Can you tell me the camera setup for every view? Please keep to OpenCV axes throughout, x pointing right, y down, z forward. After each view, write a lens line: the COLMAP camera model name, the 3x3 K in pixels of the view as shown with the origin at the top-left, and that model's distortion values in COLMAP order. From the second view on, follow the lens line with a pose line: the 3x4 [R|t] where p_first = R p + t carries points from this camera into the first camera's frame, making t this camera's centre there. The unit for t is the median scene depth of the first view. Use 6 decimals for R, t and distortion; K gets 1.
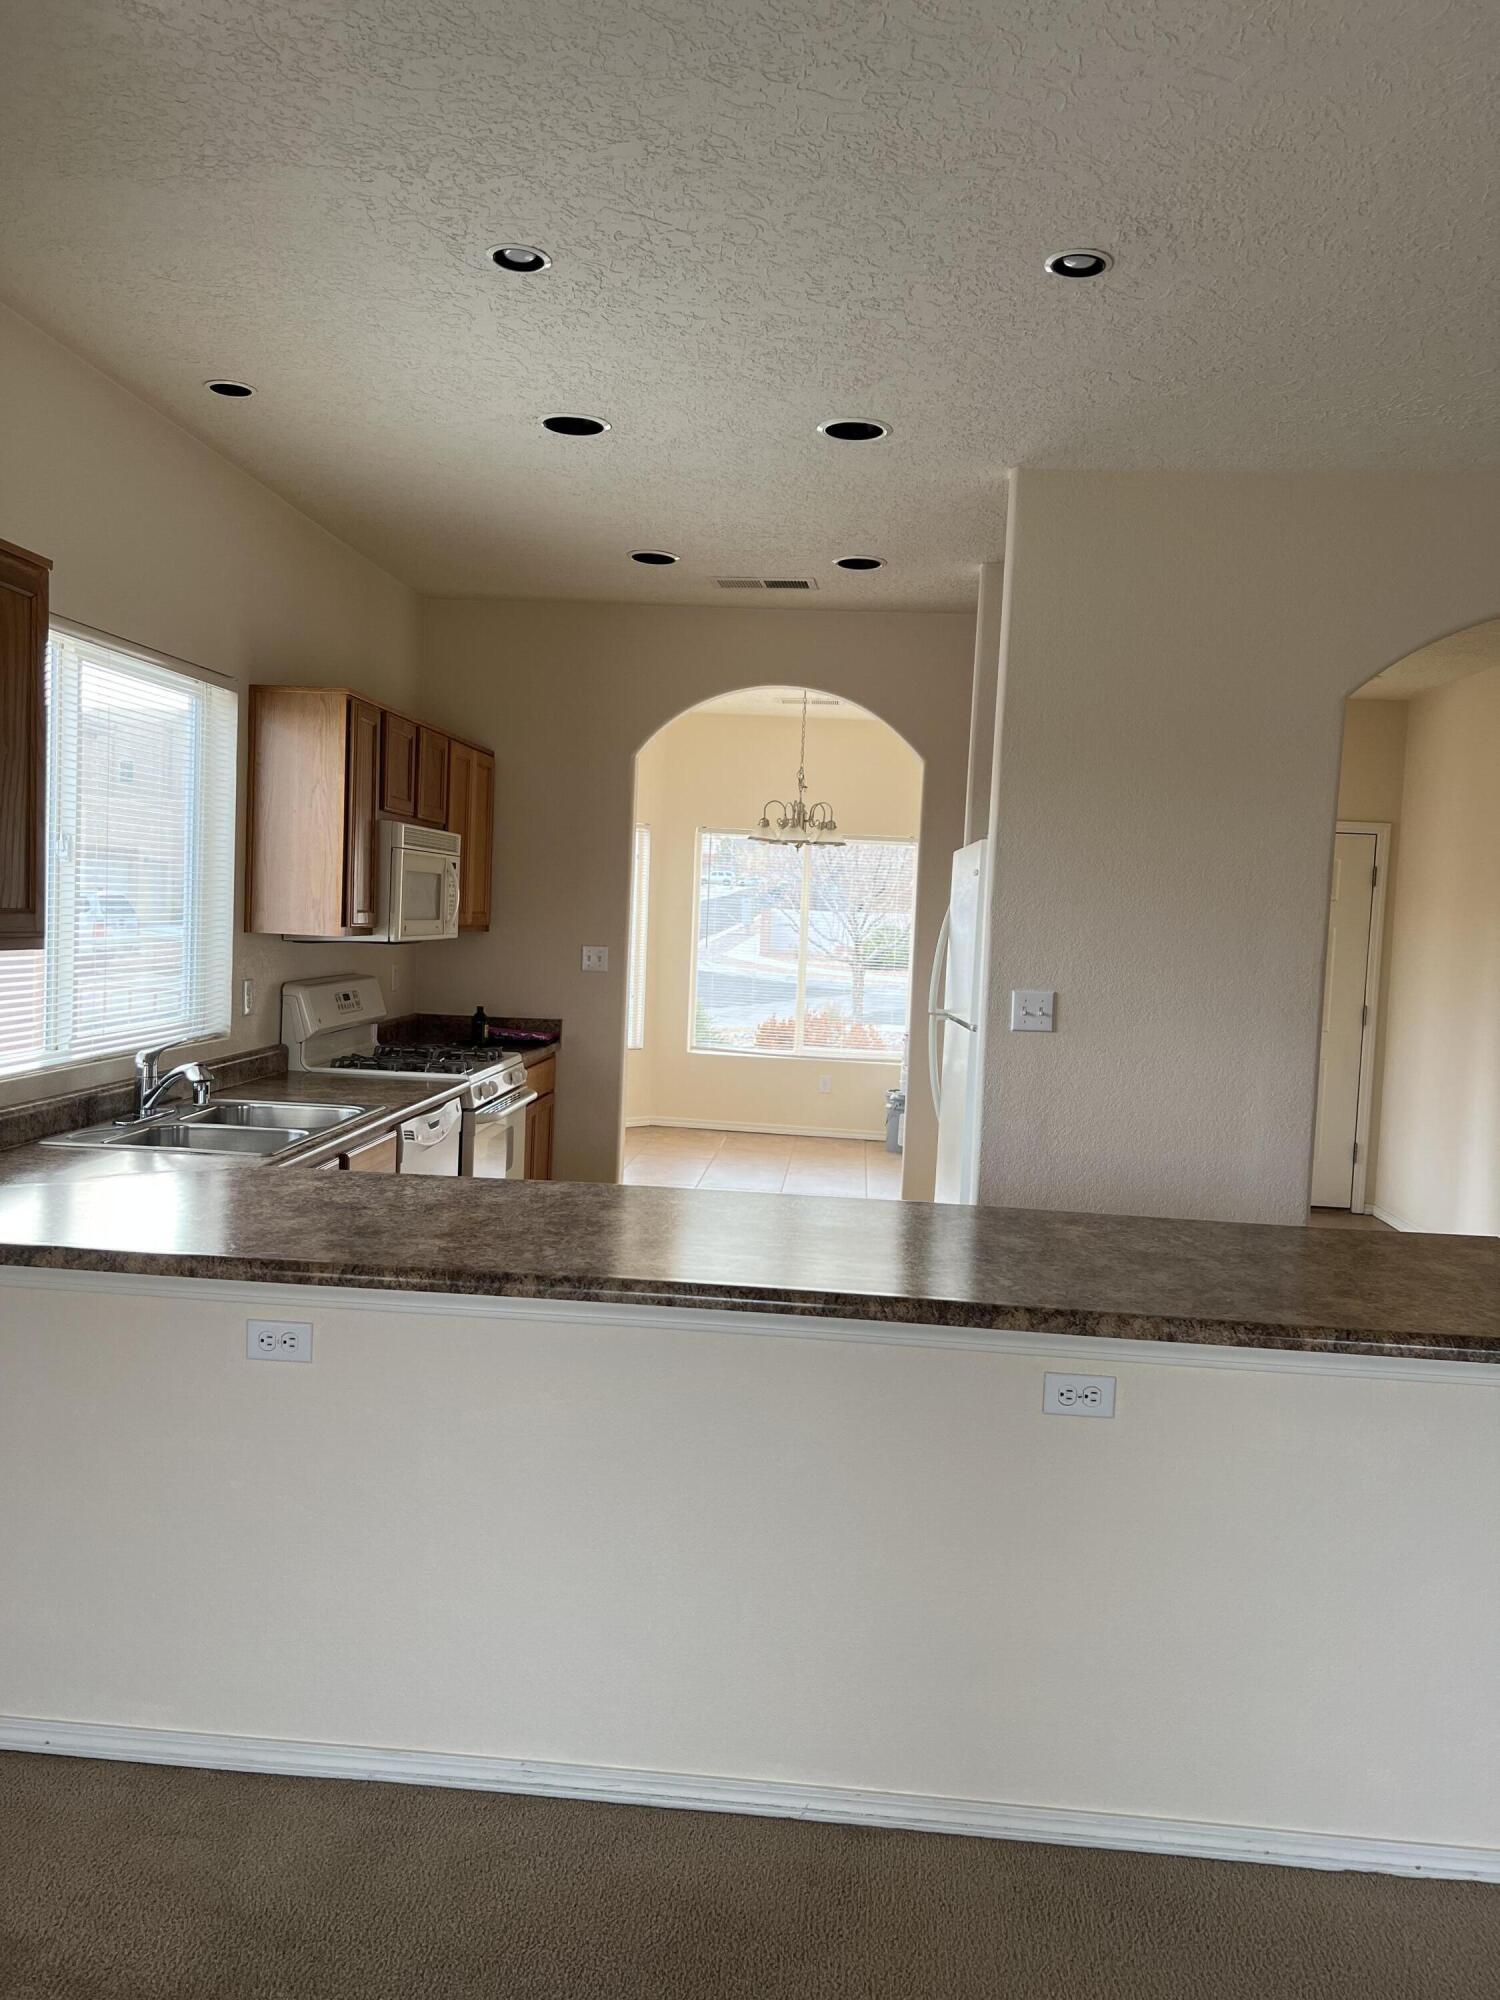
lens RADIAL K [[1497.4, 0, 748.9], [0, 1497.4, 985.1], [0, 0, 1]] dist [0.054606, -0.059882]
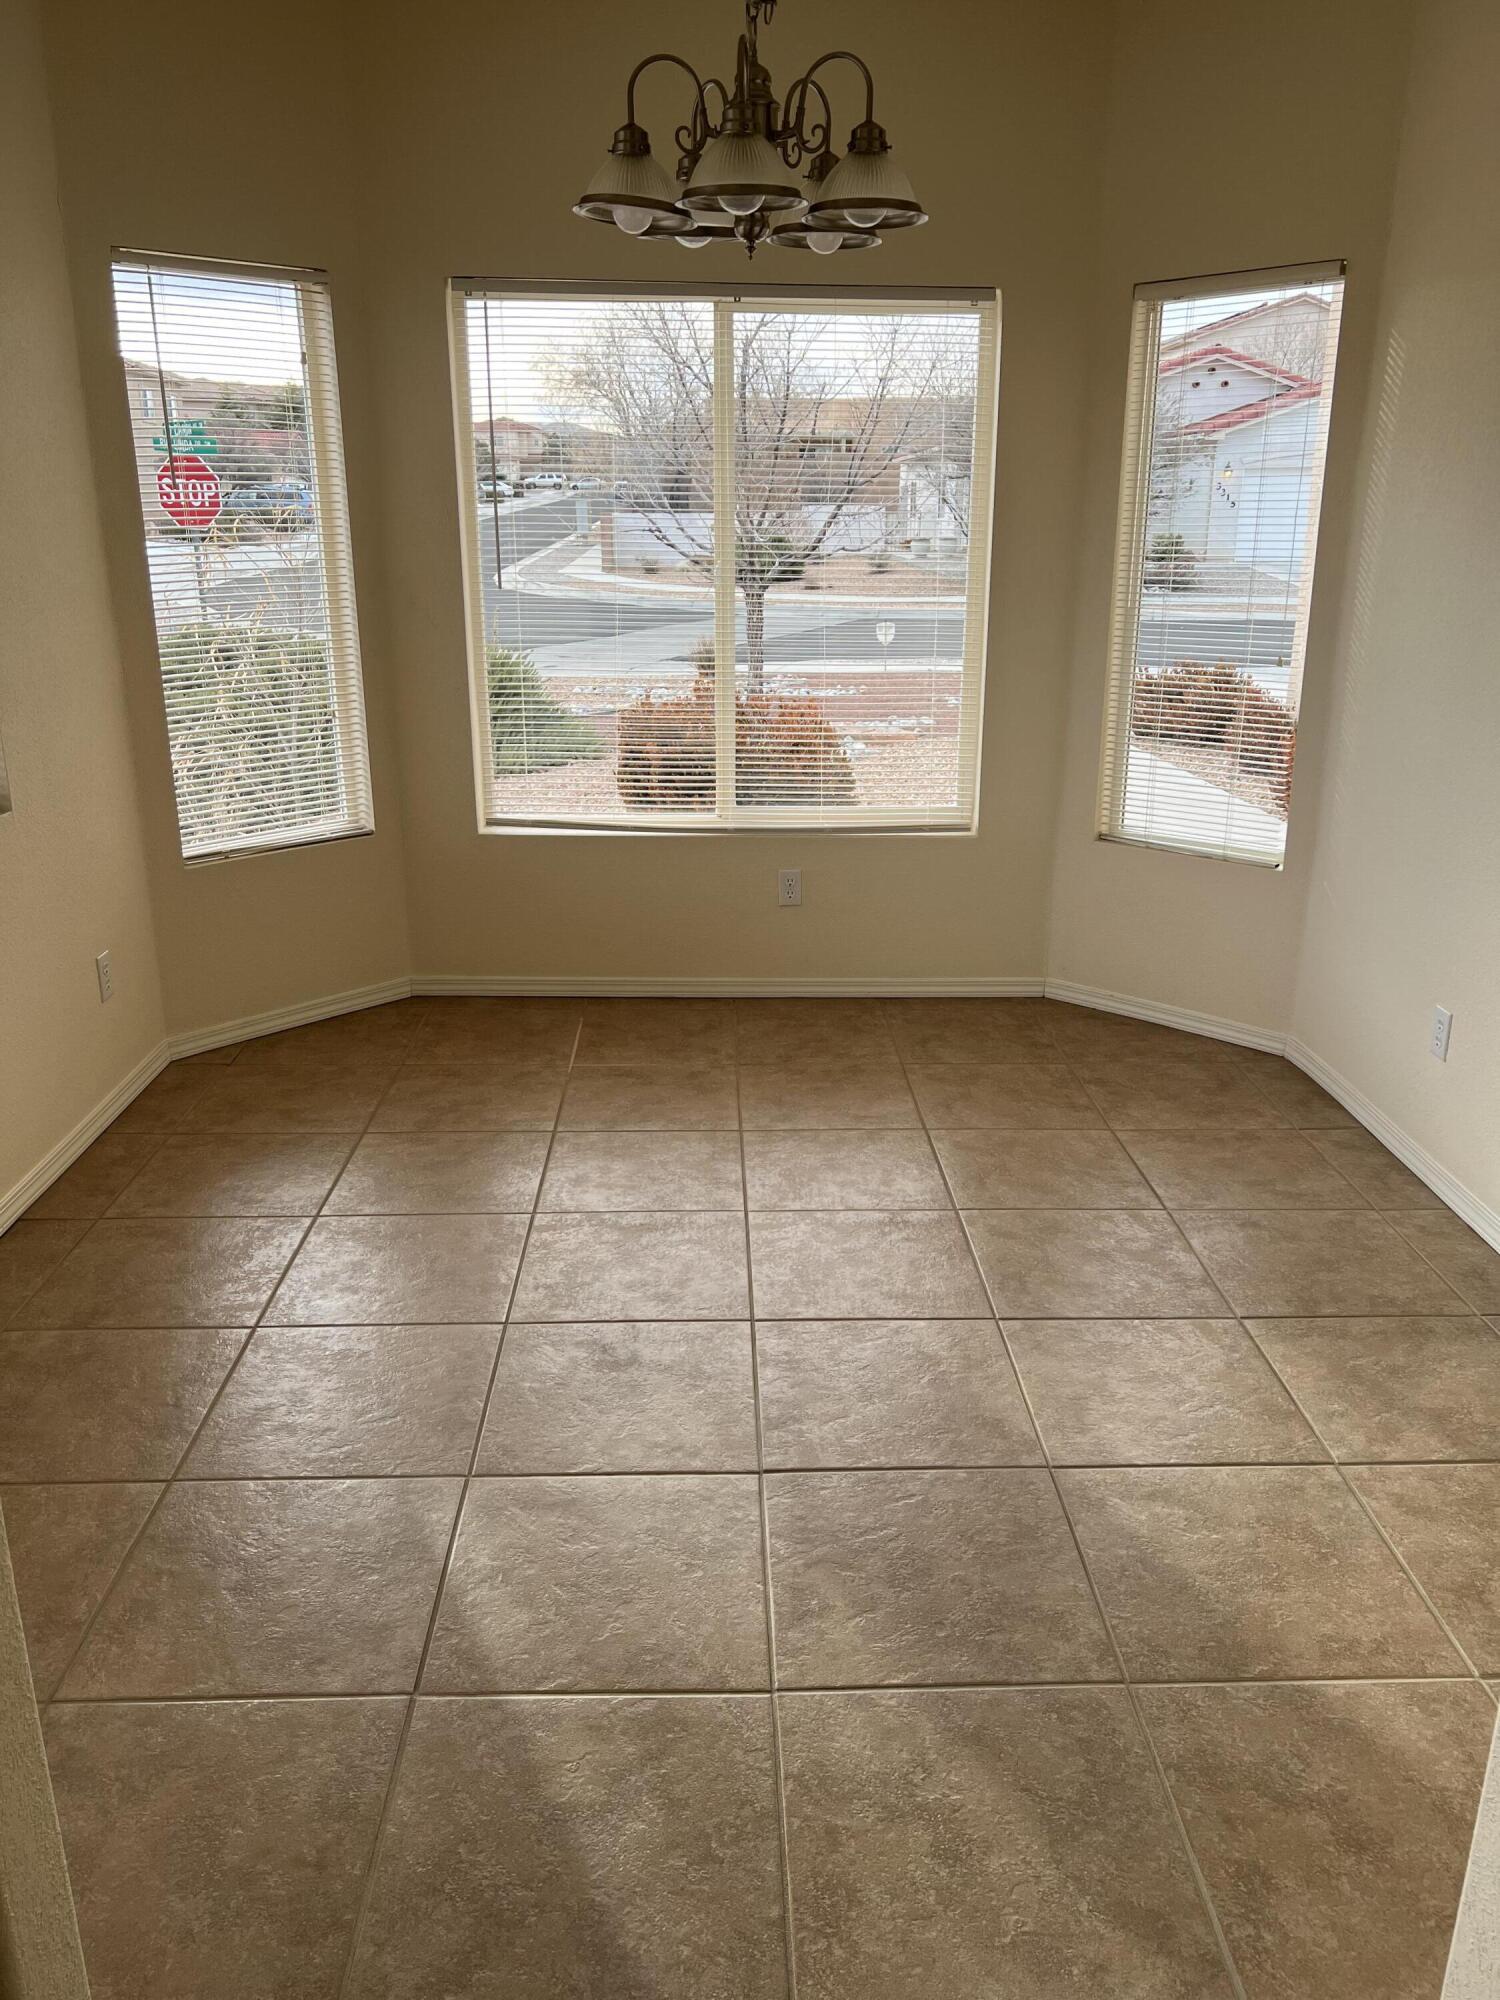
lens RADIAL K [[1497.4, 0, 753.6], [0, 1497.4, 989.6], [0, 0, 1]] dist [0.054606, -0.059882]
pose [[0.993442, -0.071406, 0.089303, -0.002813], [0.046512, 0.965854, 0.254879, -0.021871], [-0.104453, -0.249054, 0.962840, 0.572920]]
